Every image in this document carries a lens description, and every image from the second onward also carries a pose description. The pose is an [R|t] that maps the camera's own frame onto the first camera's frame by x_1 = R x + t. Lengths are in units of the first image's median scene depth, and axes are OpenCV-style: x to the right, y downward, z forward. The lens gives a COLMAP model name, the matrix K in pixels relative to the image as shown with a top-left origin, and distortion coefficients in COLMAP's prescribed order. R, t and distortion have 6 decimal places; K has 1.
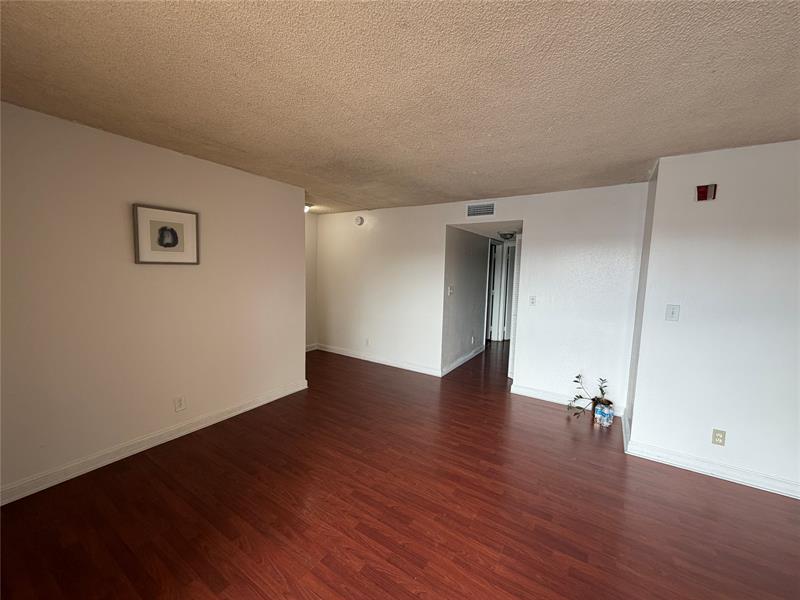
lens RADIAL K [[319.9, 0, 399.9], [0, 319.9, 297.5], [0, 0, 1]] dist [0.013306, -0.002203]
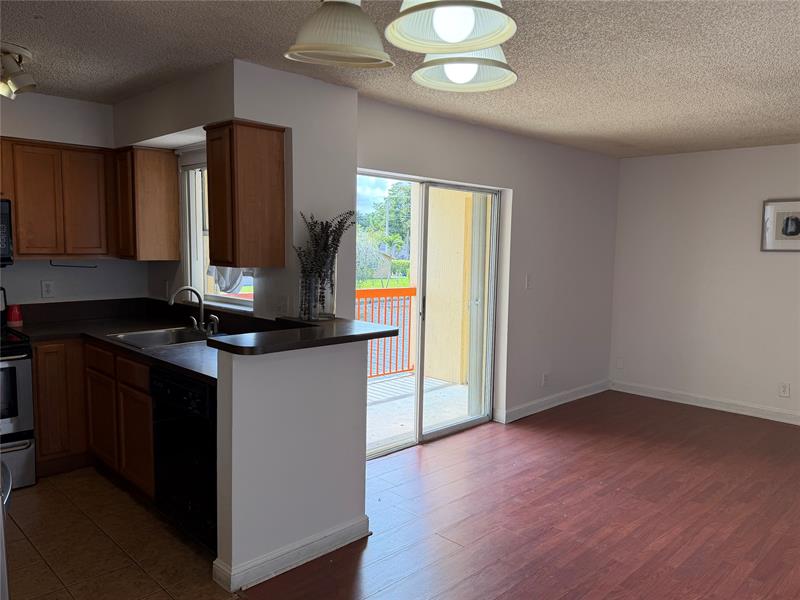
lens RADIAL K [[605.4, 0, 405.1], [0, 605.4, 304.5], [0, 0, 1]] dist [0.084024, -0.107713]
pose [[-0.216456, 0.064093, -0.974186, 1.542133], [-0.117027, 0.988945, 0.091067, 0.031520], [0.969253, 0.133718, -0.206563, 0.224826]]
